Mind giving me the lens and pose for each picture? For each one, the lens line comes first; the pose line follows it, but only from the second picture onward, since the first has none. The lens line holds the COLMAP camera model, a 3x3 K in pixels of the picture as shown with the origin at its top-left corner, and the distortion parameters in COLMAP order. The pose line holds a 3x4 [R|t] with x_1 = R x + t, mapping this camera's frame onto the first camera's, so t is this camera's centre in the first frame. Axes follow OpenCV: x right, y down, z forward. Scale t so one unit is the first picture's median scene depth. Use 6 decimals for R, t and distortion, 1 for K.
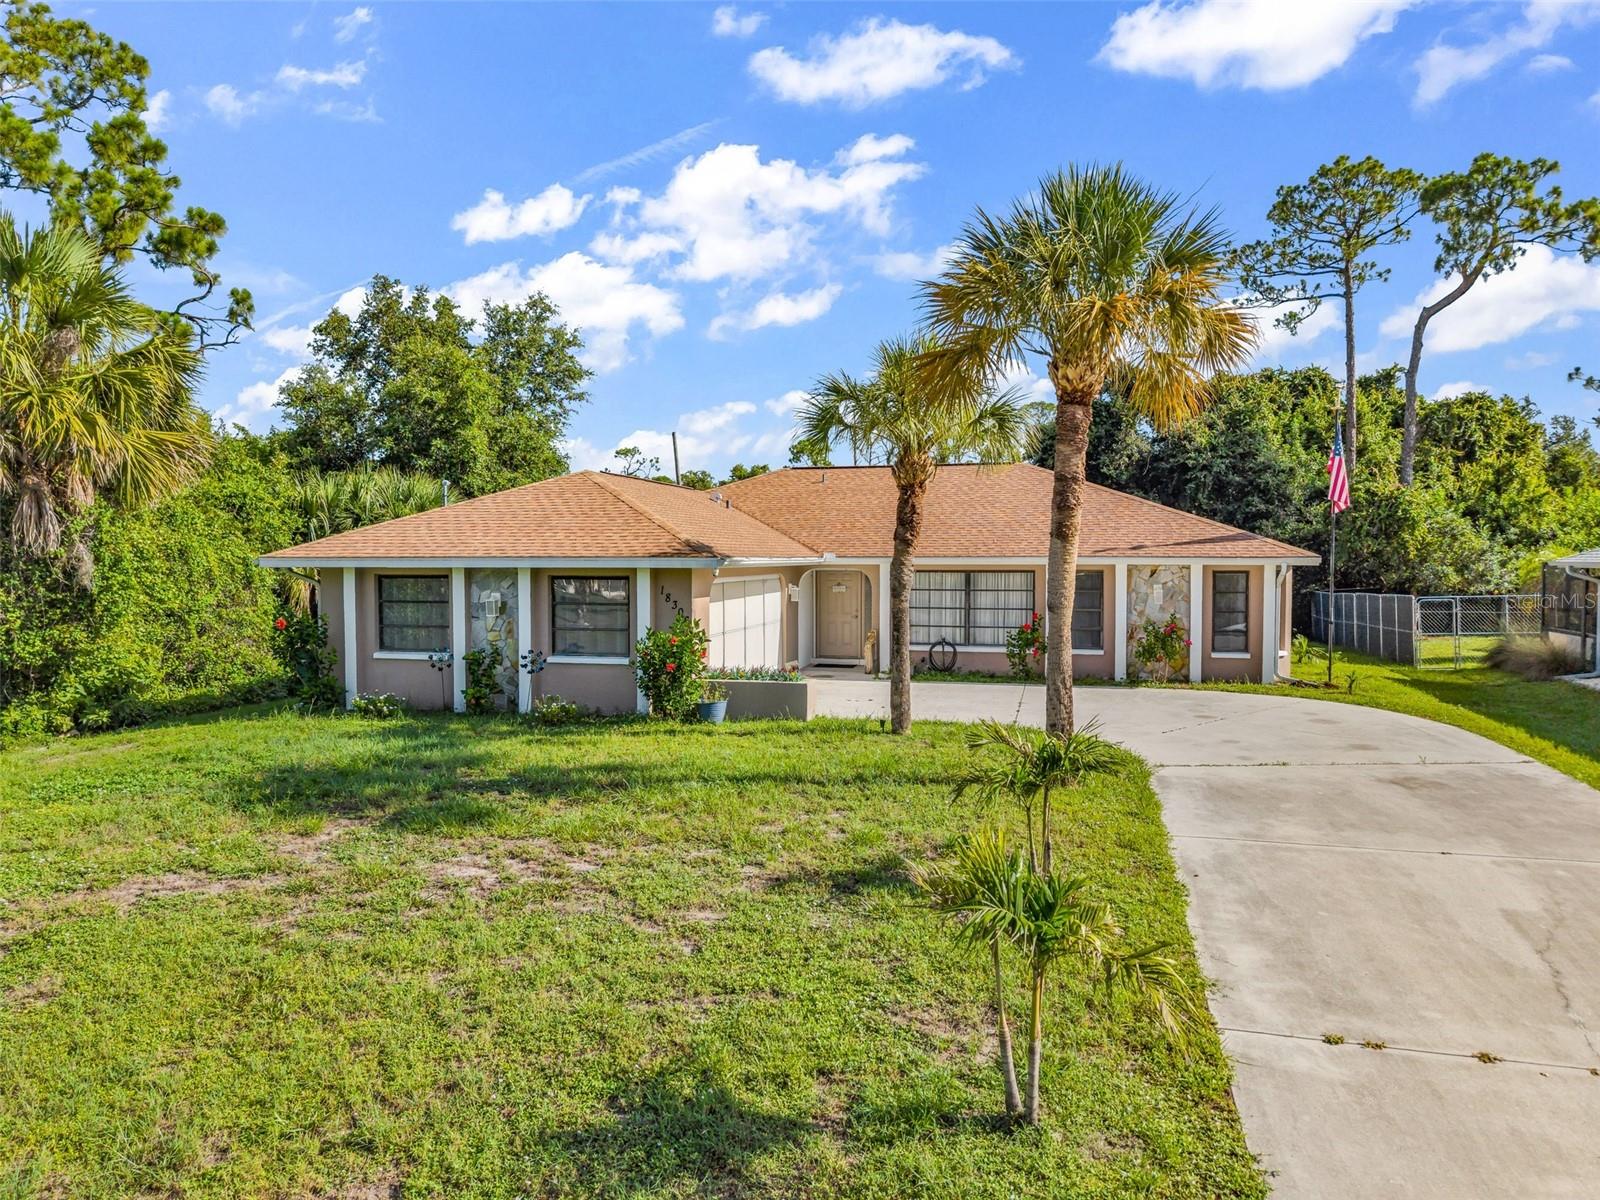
lens RADIAL K [[1075.6, 0, 798.4], [0, 1075.6, 594.6], [0, 0, 1]] dist [0.025053, -0.024690]
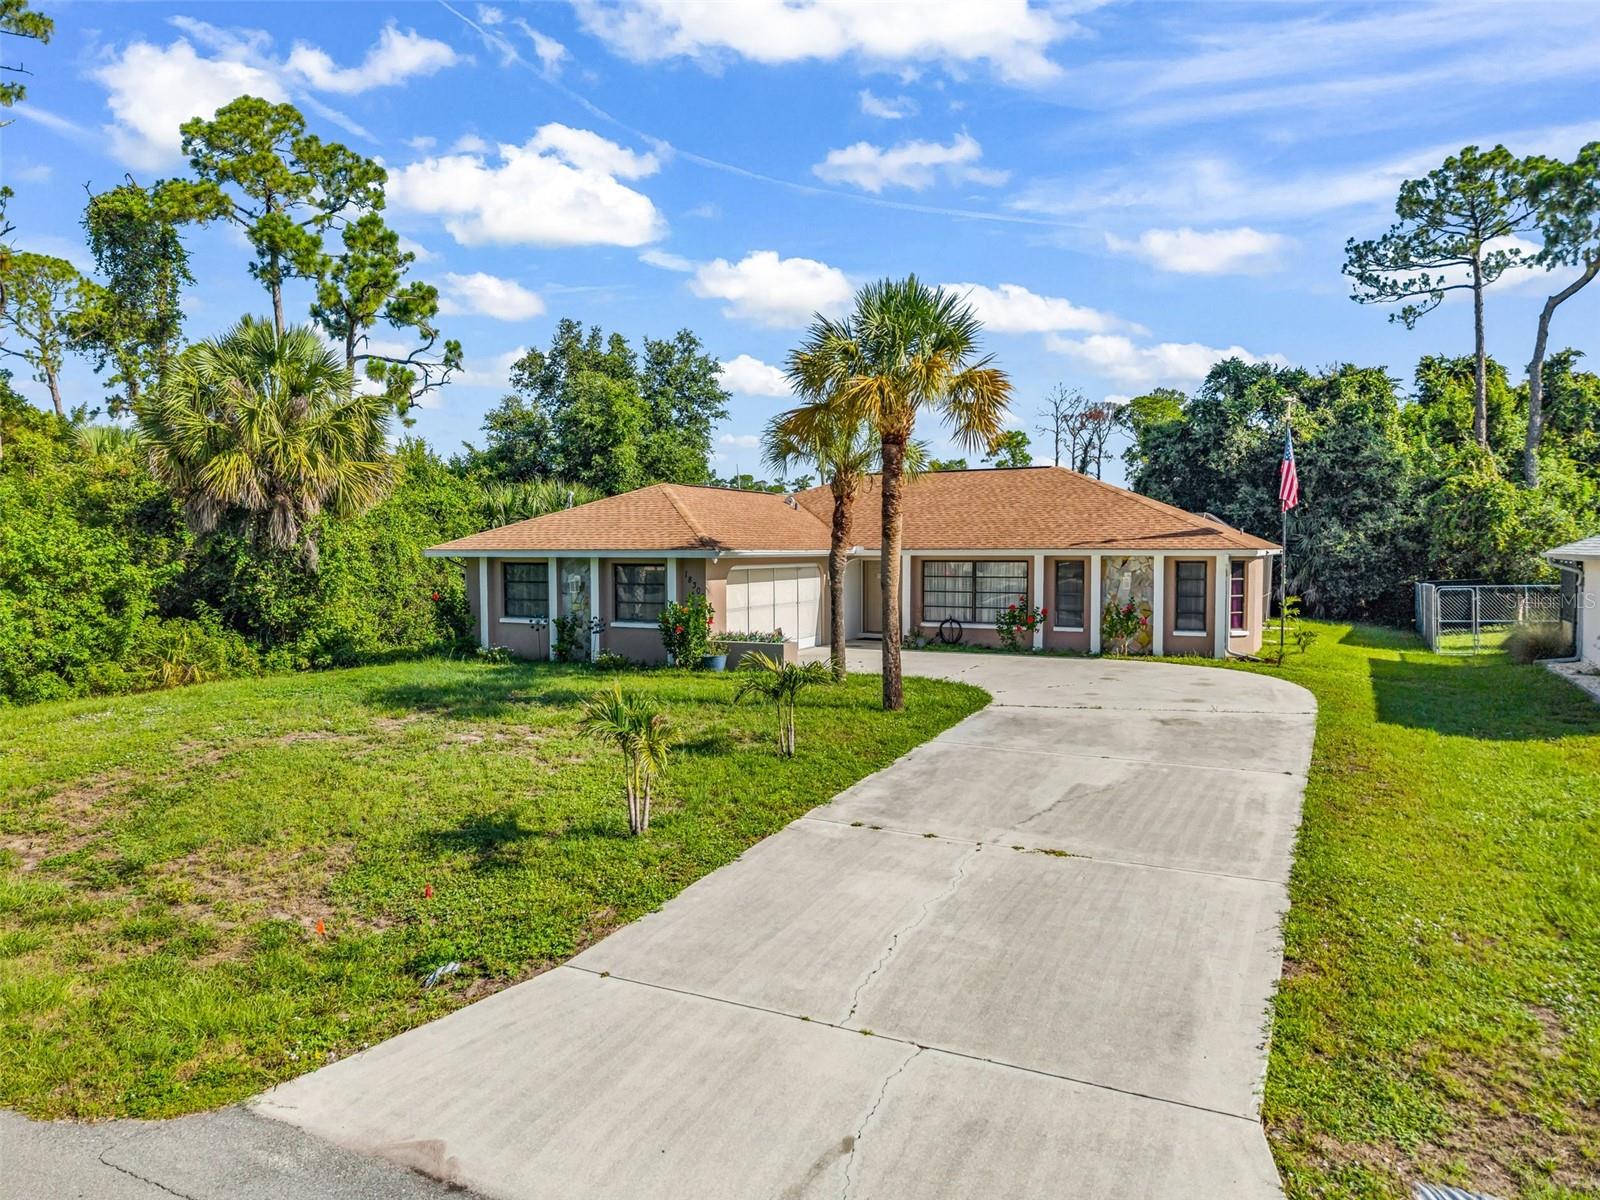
lens RADIAL K [[1075.6, 0, 798.4], [0, 1075.6, 594.6], [0, 0, 1]] dist [0.025053, -0.024690]
pose [[0.974672, 0.008902, -0.223462, 0.234334], [-0.007175, 0.999938, 0.008538, 0.006838], [0.223524, -0.006719, 0.974675, -0.214645]]
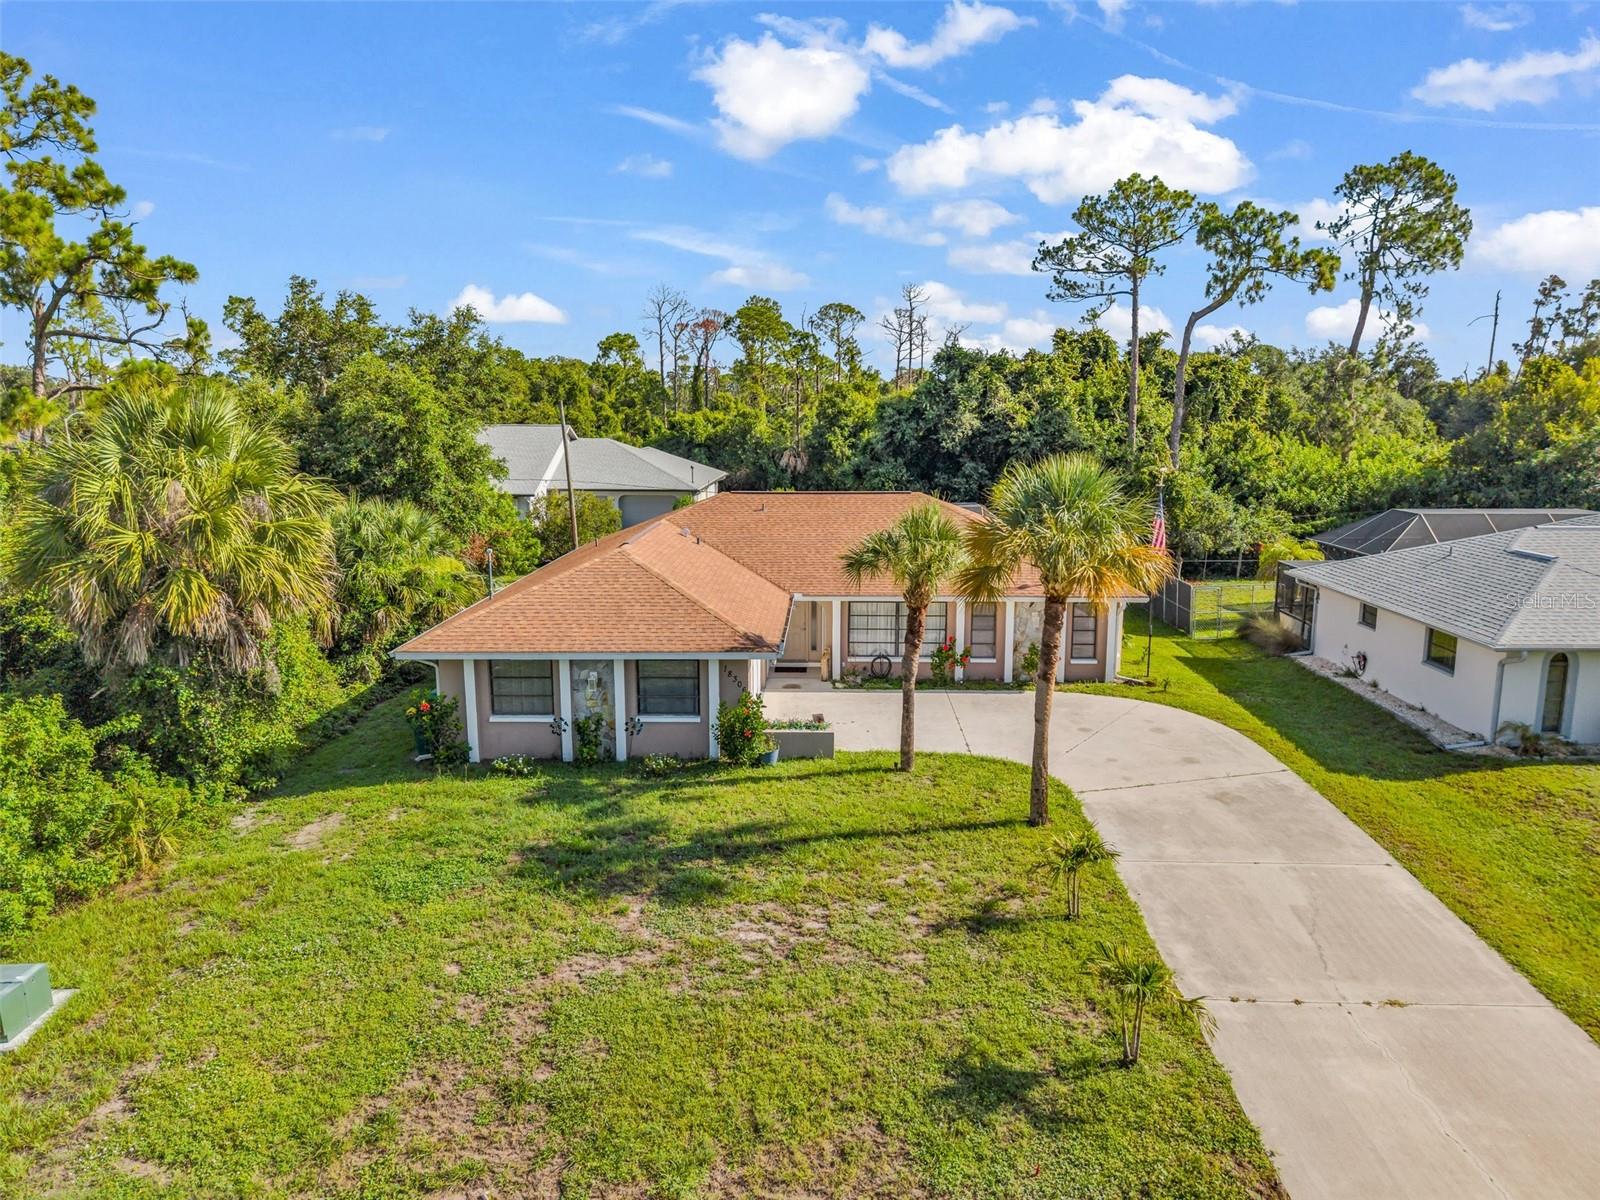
lens RADIAL K [[1075.6, 0, 798.4], [0, 1075.6, 594.6], [0, 0, 1]] dist [0.025053, -0.024690]
pose [[0.976553, -0.038978, 0.211719, -0.240712], [0.009576, 0.990364, 0.138158, -0.214028], [-0.215064, -0.132891, 0.967516, -0.247574]]
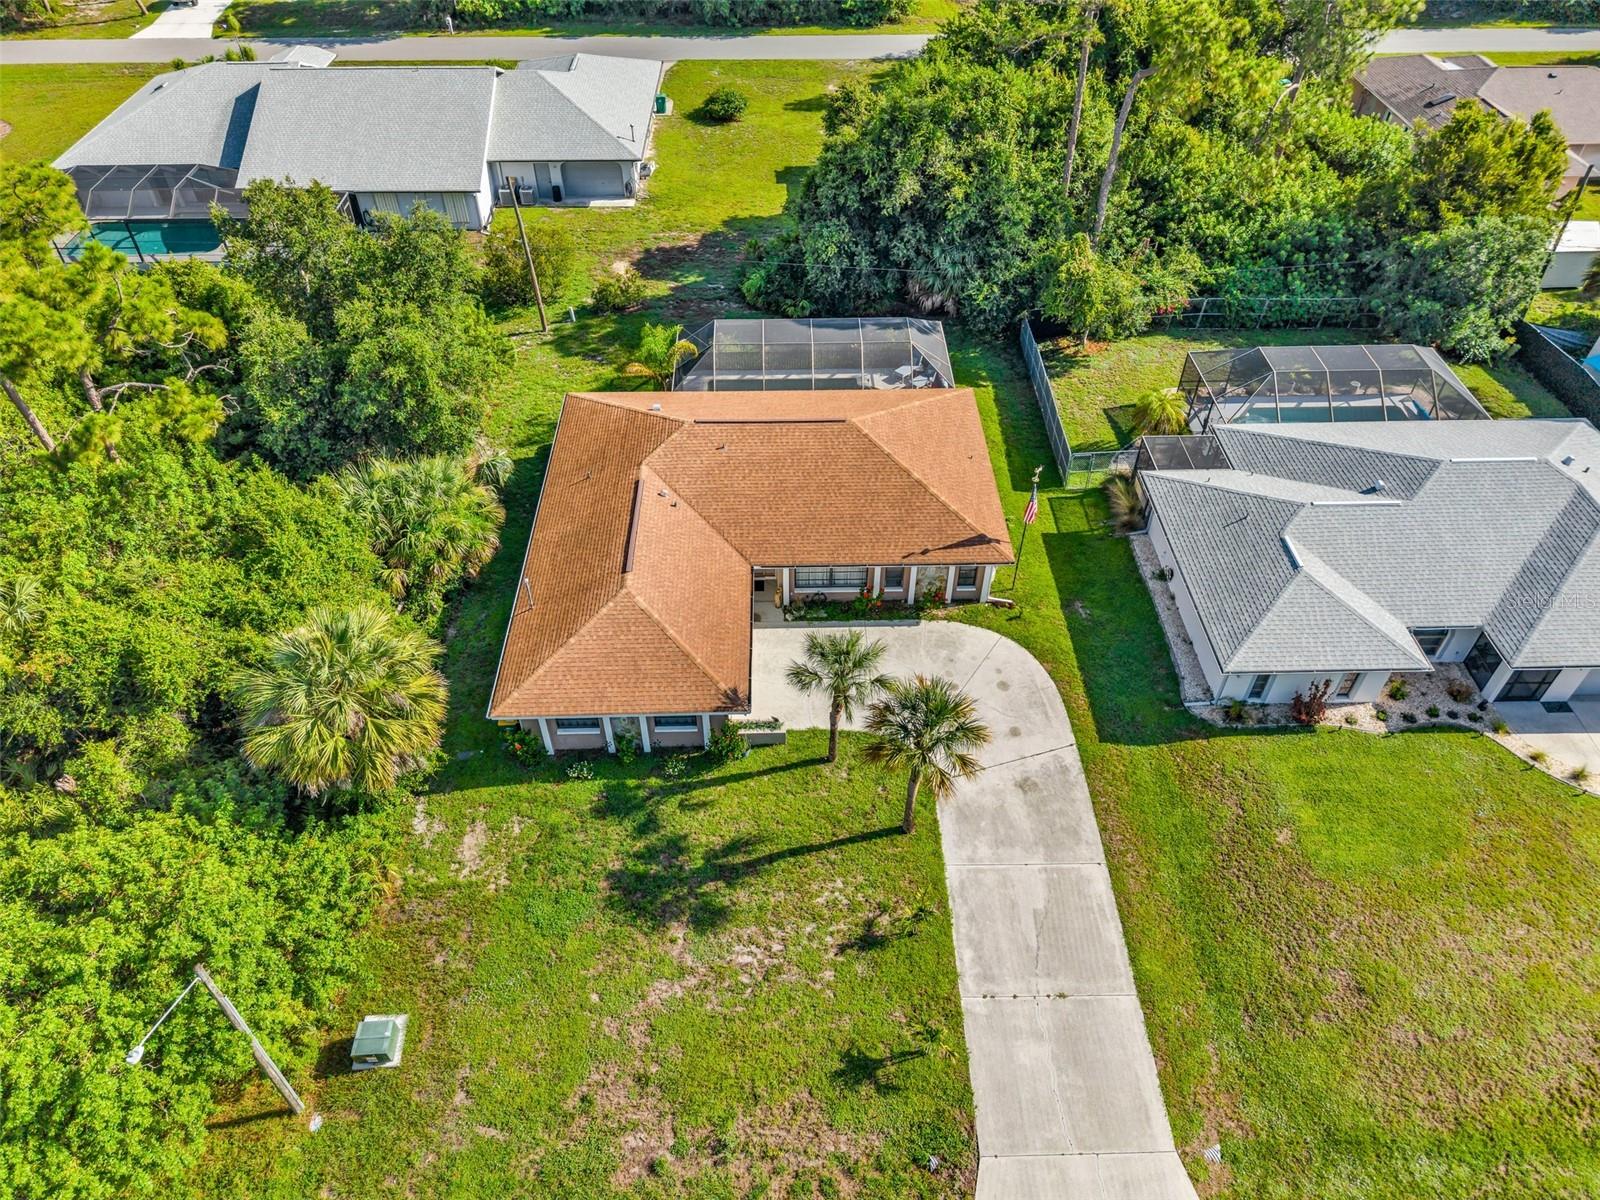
lens RADIAL K [[1075.6, 0, 798.4], [0, 1075.6, 594.6], [0, 0, 1]] dist [0.025053, -0.024690]
pose [[0.964666, -0.182830, 0.189717, -0.238025], [0.010395, 0.745904, 0.665973, -1.140042], [-0.263271, -0.640469, 0.721449, -0.286954]]
